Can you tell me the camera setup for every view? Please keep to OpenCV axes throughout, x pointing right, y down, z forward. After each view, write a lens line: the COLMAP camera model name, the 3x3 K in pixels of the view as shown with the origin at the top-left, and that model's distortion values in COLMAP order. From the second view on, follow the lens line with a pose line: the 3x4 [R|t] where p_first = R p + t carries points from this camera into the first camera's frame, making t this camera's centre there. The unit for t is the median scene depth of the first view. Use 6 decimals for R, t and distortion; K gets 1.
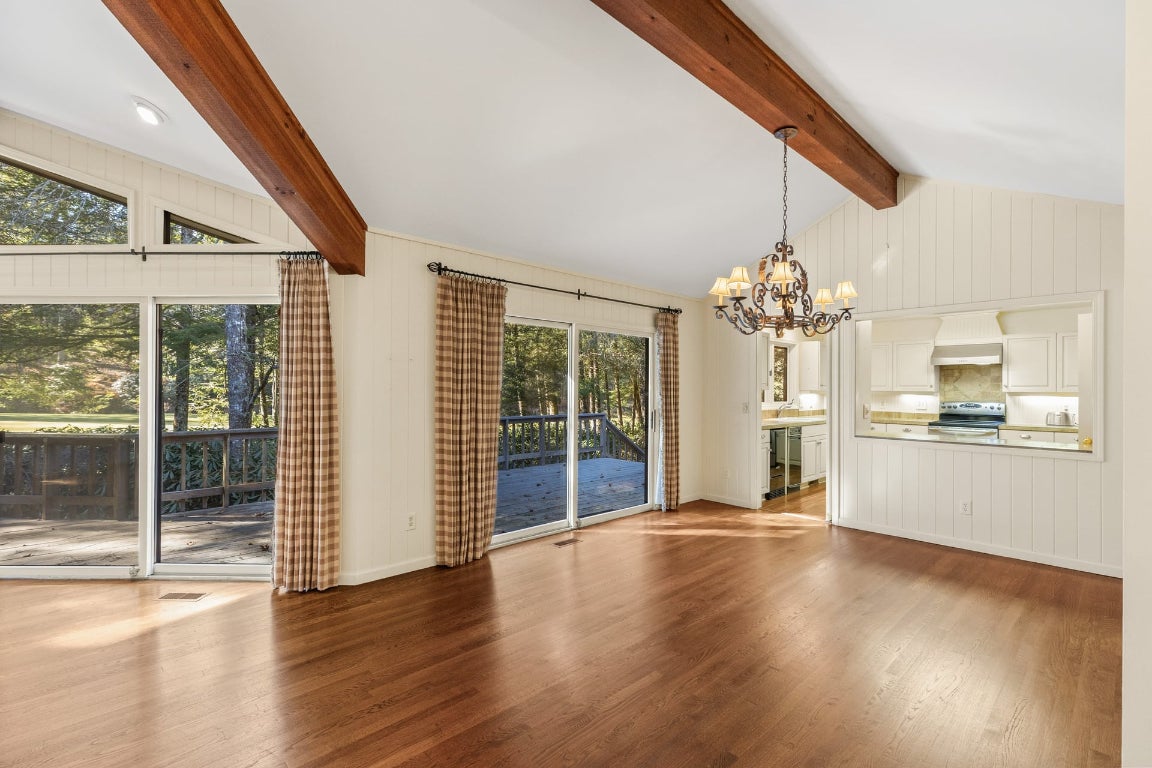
lens RADIAL K [[520.3, 0, 573.0], [0, 520.3, 384.4], [0, 0, 1]] dist [0.013774, -0.001180]
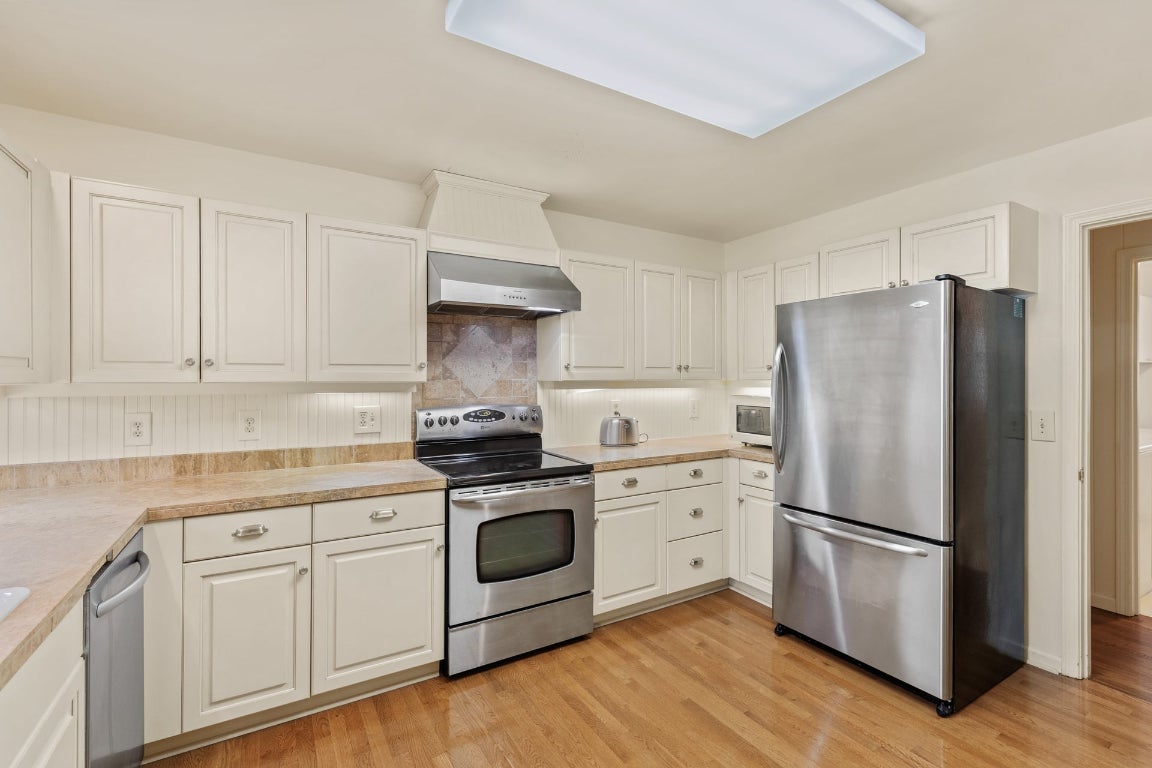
lens RADIAL K [[520.3, 0, 577.1], [0, 520.3, 377.3], [0, 0, 1]] dist [0.013774, -0.001180]
pose [[0.211418, -0.006857, 0.977372, 0.389594], [-0.003467, 0.999964, 0.007766, 0.007925], [-0.977390, -0.005030, 0.211387, 0.862196]]
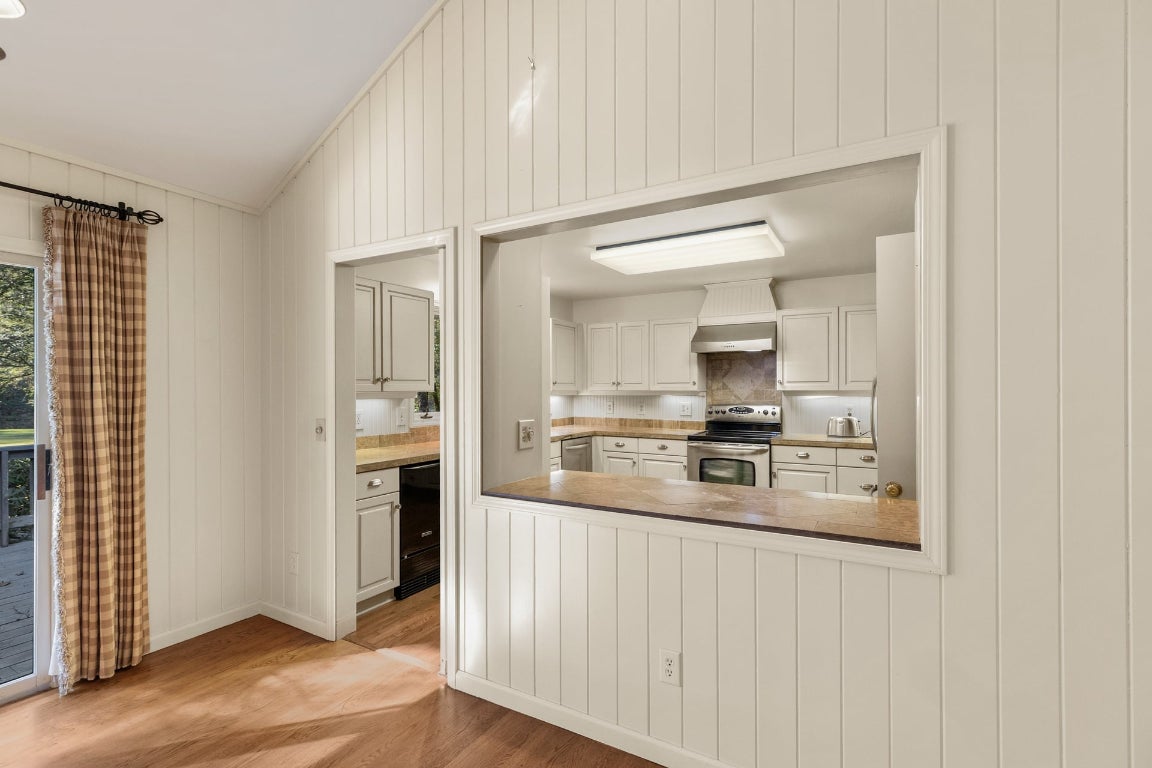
lens RADIAL K [[520.3, 0, 579.6], [0, 520.3, 389.0], [0, 0, 1]] dist [0.013774, -0.001180]
pose [[0.958865, -0.009691, 0.283697, 0.351706], [0.007465, 0.999932, 0.008925, 0.003648], [-0.283764, -0.006440, 0.958872, 0.387712]]
